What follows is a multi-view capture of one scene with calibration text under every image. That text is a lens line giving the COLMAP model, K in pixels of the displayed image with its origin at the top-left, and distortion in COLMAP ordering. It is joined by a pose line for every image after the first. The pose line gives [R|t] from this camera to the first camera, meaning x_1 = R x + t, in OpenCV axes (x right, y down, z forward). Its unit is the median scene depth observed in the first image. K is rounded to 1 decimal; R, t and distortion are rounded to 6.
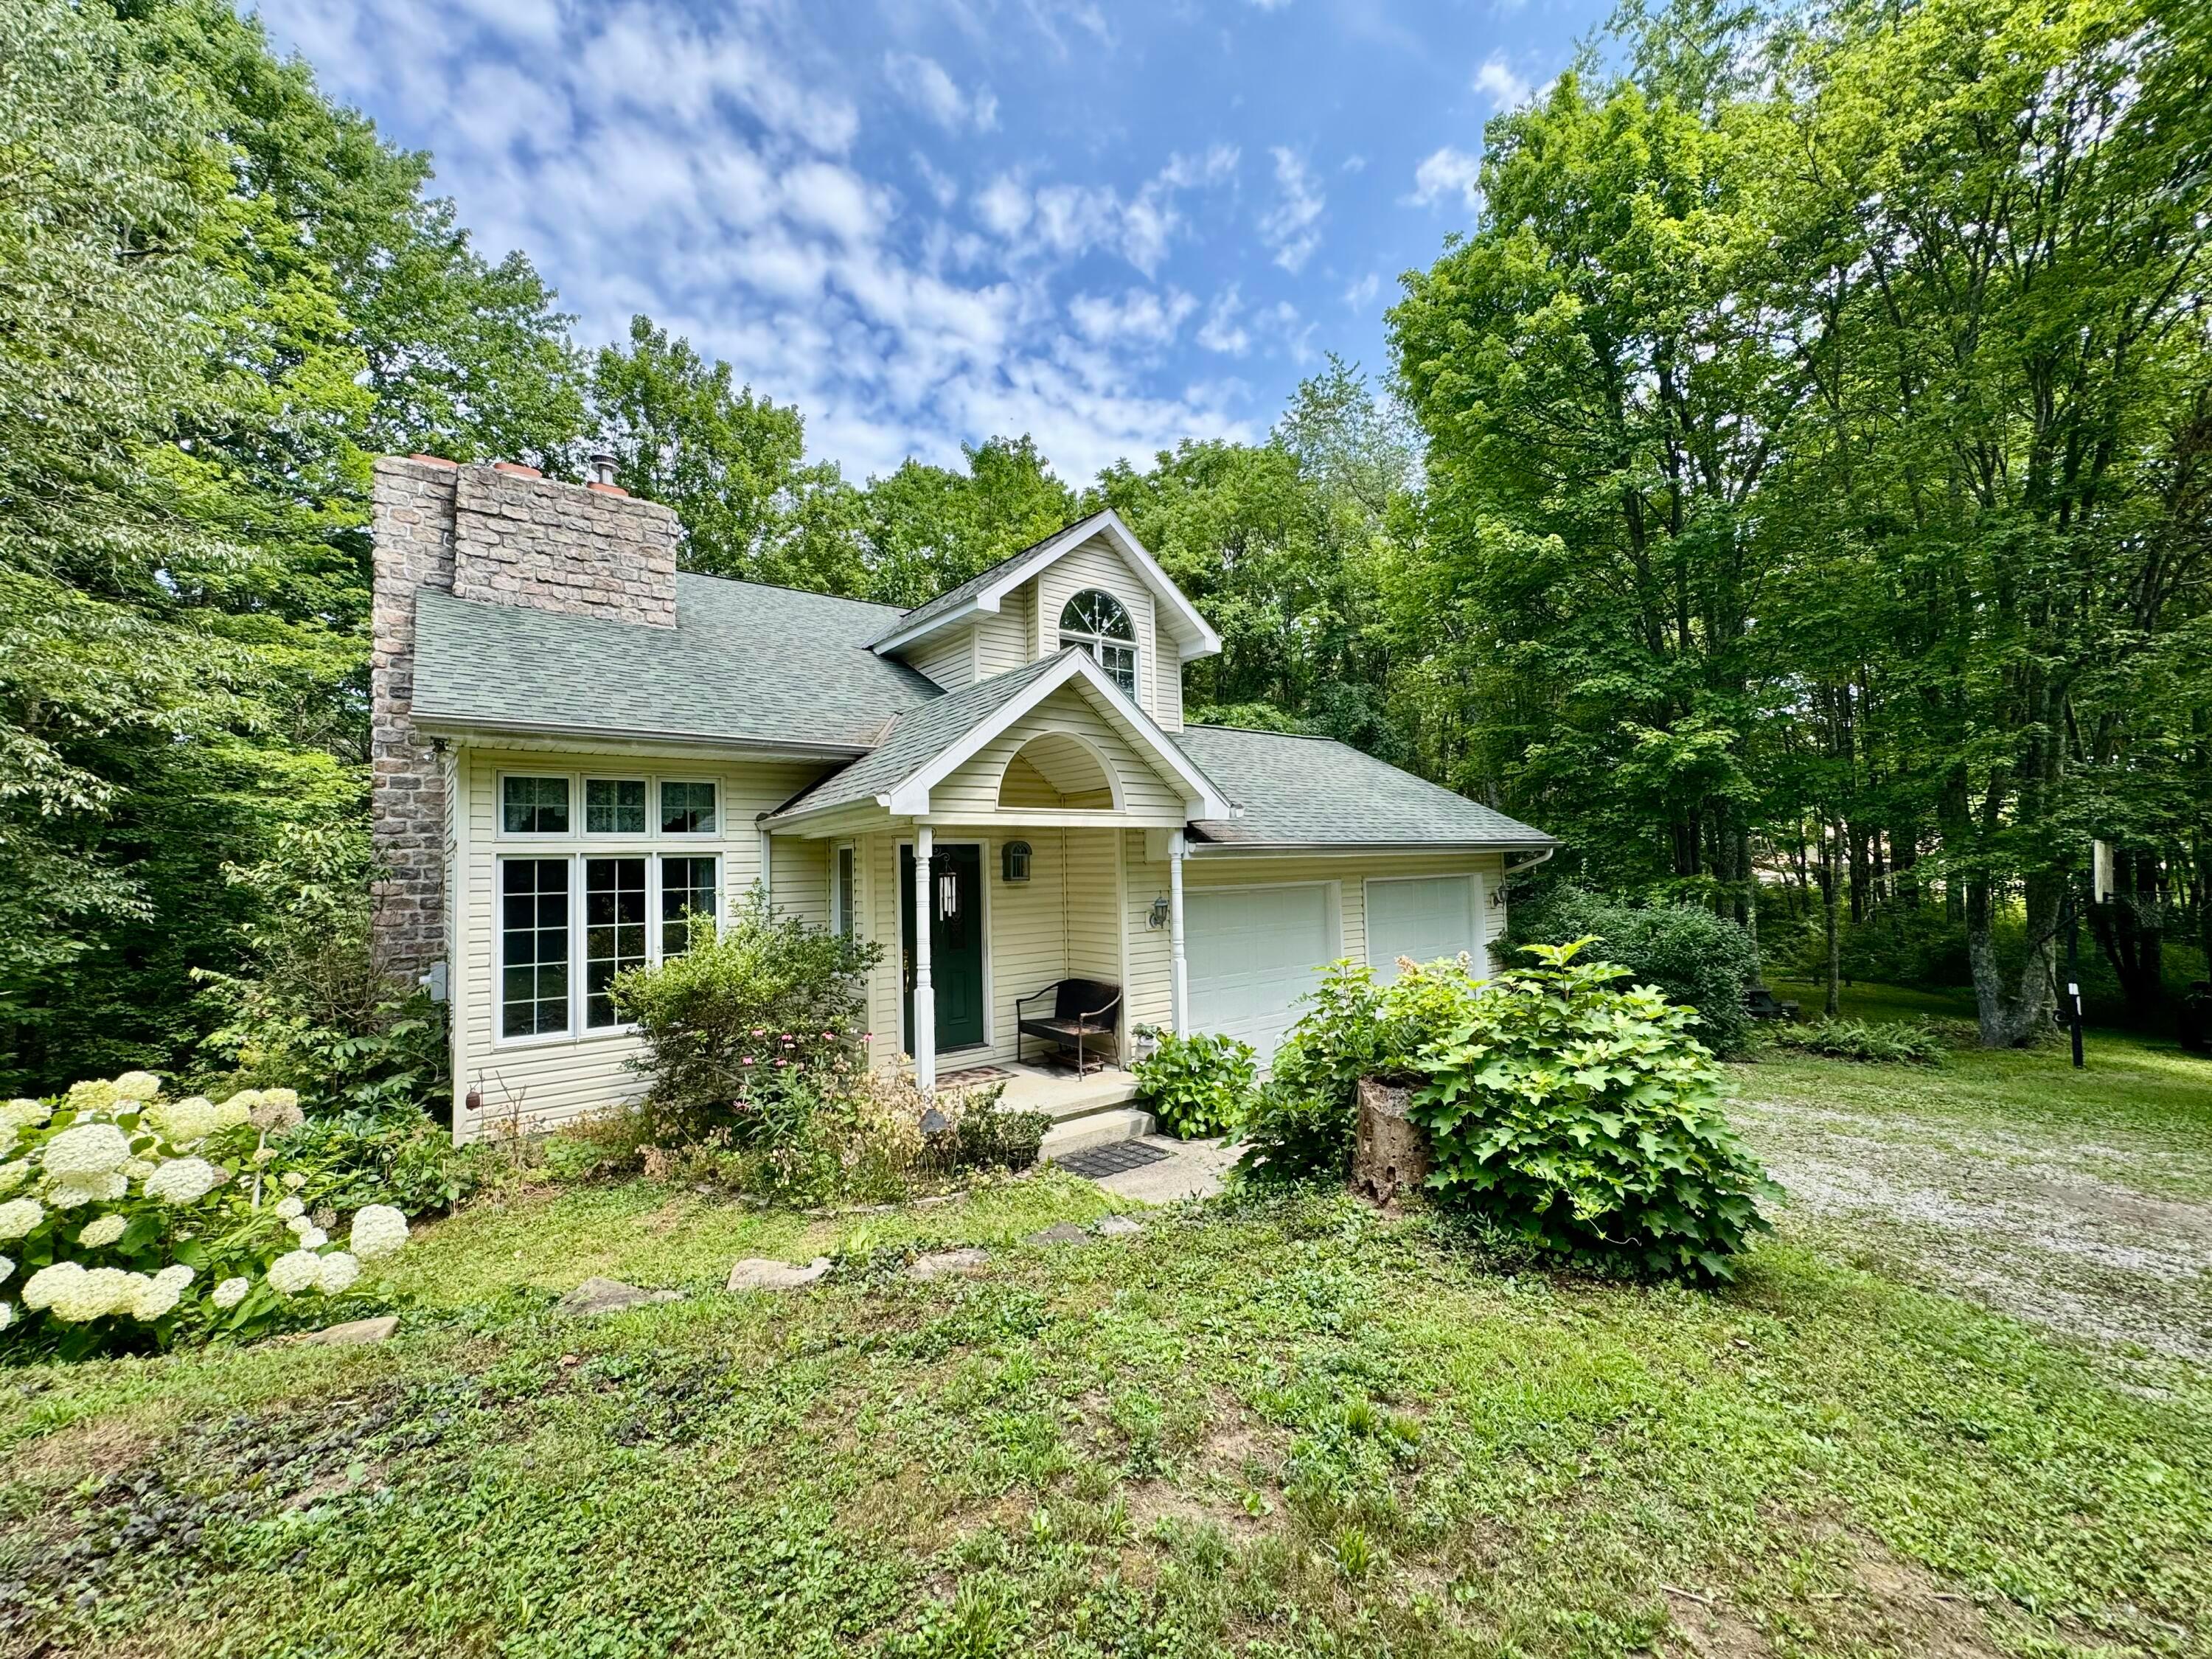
lens RADIAL K [[895.1, 0, 1106.9], [0, 895.1, 869.5], [0, 0, 1]] dist [0.001182, 0.000200]
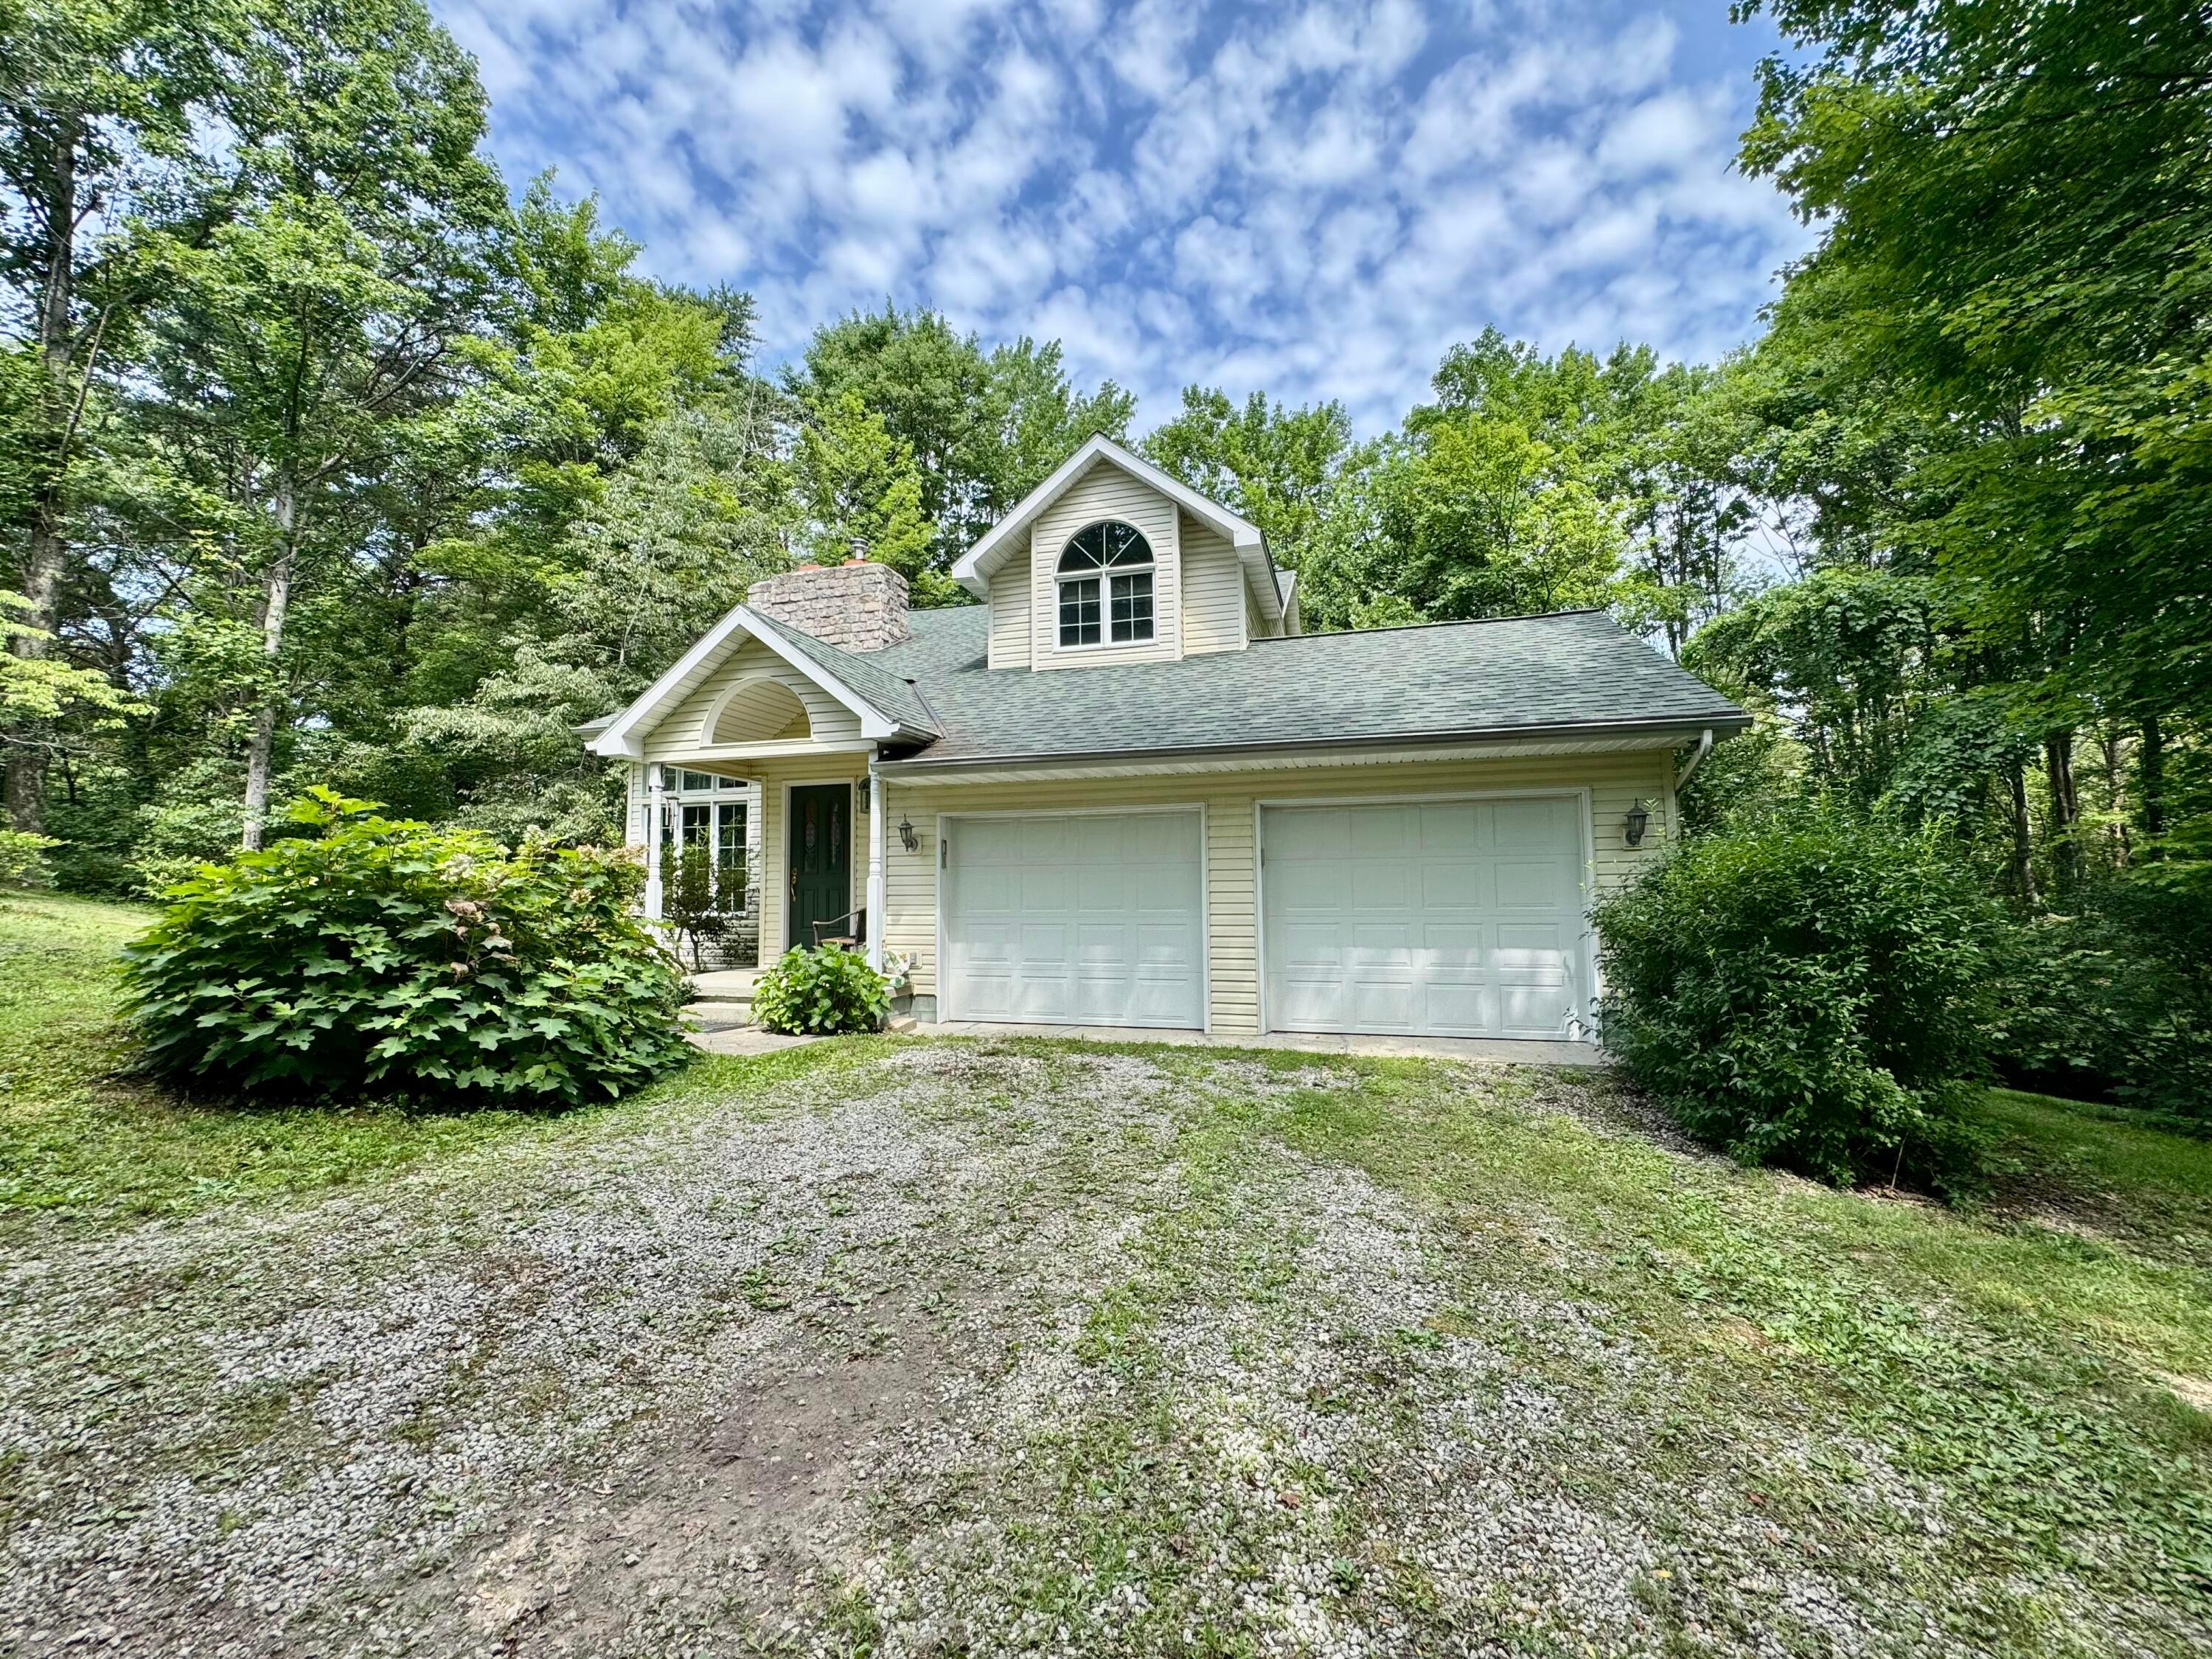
lens RADIAL K [[889.2, 0, 1106.0], [0, 889.2, 829.5], [0, 0, 1]] dist [0.001530, 0.000403]
pose [[0.592988, -0.034457, -0.804474, 0.754546], [-0.006758, 0.998836, -0.047763, 0.066481], [0.805183, 0.033759, 0.592065, 0.444107]]
